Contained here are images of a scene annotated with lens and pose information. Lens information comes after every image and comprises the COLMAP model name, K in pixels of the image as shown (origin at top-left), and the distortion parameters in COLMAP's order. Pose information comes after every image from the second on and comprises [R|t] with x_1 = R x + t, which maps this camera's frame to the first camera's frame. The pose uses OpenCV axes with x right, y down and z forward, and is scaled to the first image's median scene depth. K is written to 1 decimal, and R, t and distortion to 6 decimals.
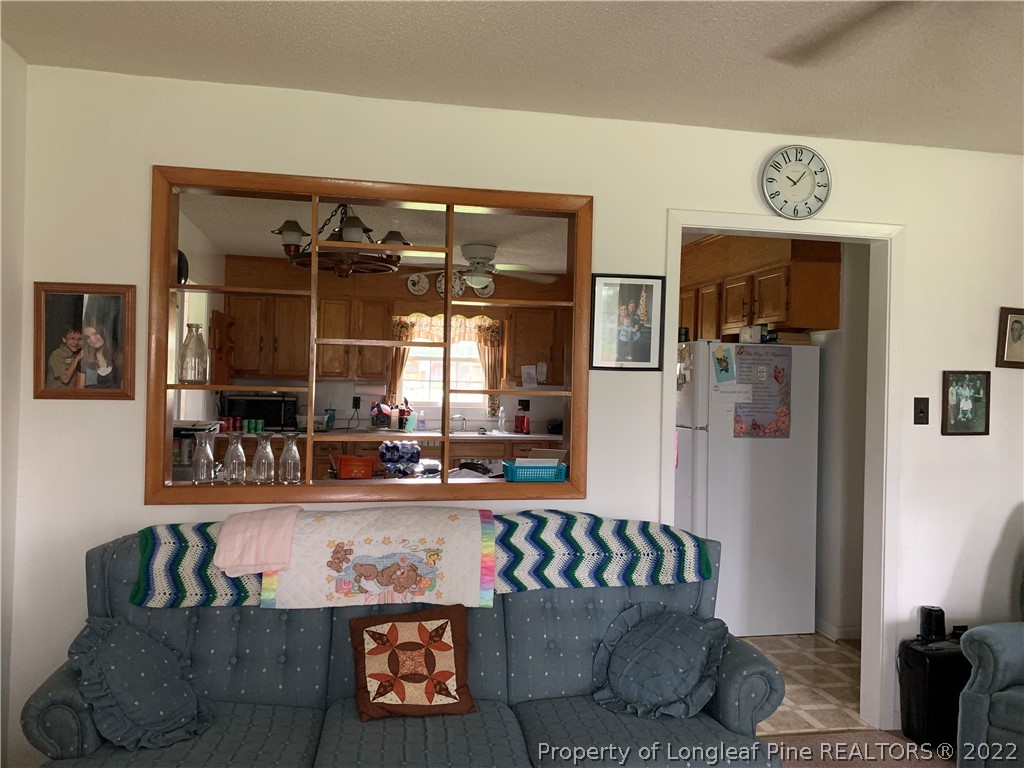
lens RADIAL K [[783.0, 0, 505.5], [0, 783.0, 376.9], [0, 0, 1]] dist [0.002570, -0.004932]
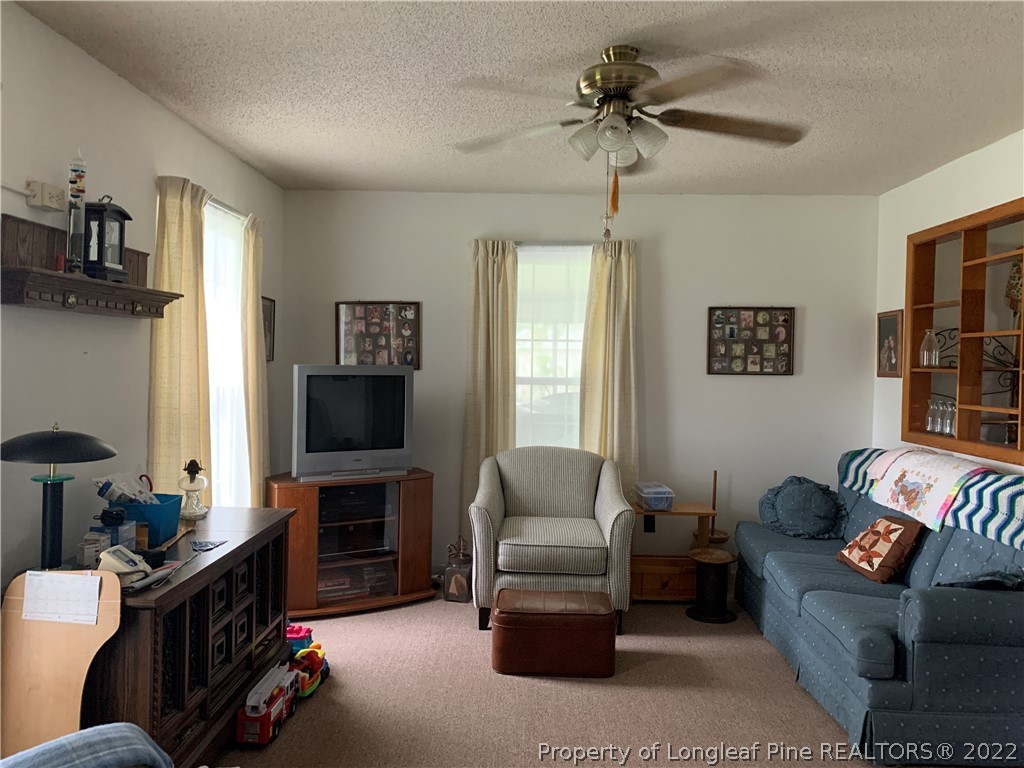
lens RADIAL K [[783.0, 0, 505.5], [0, 783.0, 376.9], [0, 0, 1]] dist [0.002570, -0.004932]
pose [[-0.222006, -0.008298, -0.975010, 1.395249], [-0.017833, 0.999831, -0.004449, 0.049982], [0.974882, 0.016400, -0.222116, 0.562084]]
